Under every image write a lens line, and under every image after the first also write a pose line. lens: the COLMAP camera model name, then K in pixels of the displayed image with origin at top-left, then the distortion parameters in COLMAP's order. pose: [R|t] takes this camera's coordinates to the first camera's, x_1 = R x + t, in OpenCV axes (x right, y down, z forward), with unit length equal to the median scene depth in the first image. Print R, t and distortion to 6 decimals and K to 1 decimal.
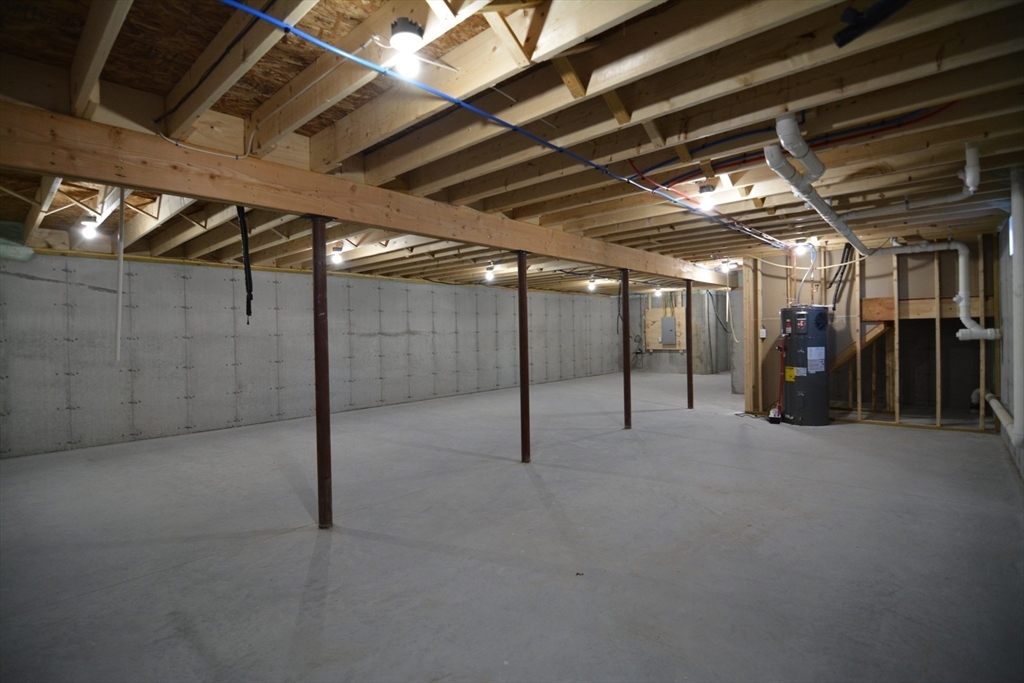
lens RADIAL K [[490.1, 0, 508.5], [0, 490.1, 338.0], [0, 0, 1]] dist [-0.004560, -0.011595]
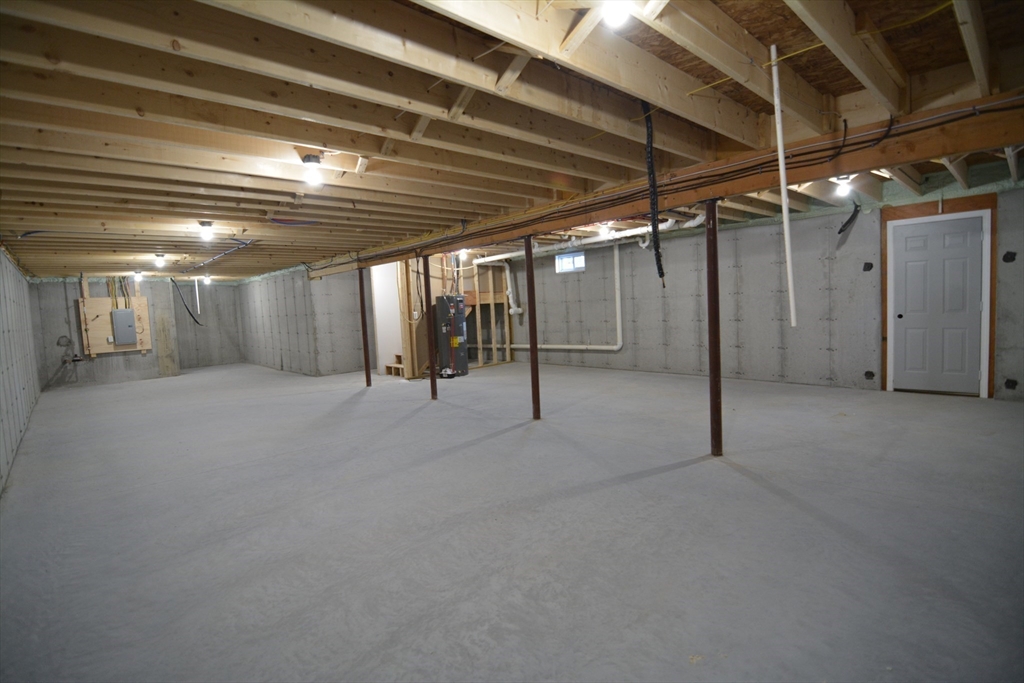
lens RADIAL K [[490.1, 0, 508.5], [0, 490.1, 338.0], [0, 0, 1]] dist [-0.004560, -0.011595]
pose [[0.095705, -0.054891, 0.993895, -0.856864], [0.059263, 0.997021, 0.049357, 0.001338], [-0.993644, 0.054177, 0.098673, 0.727387]]
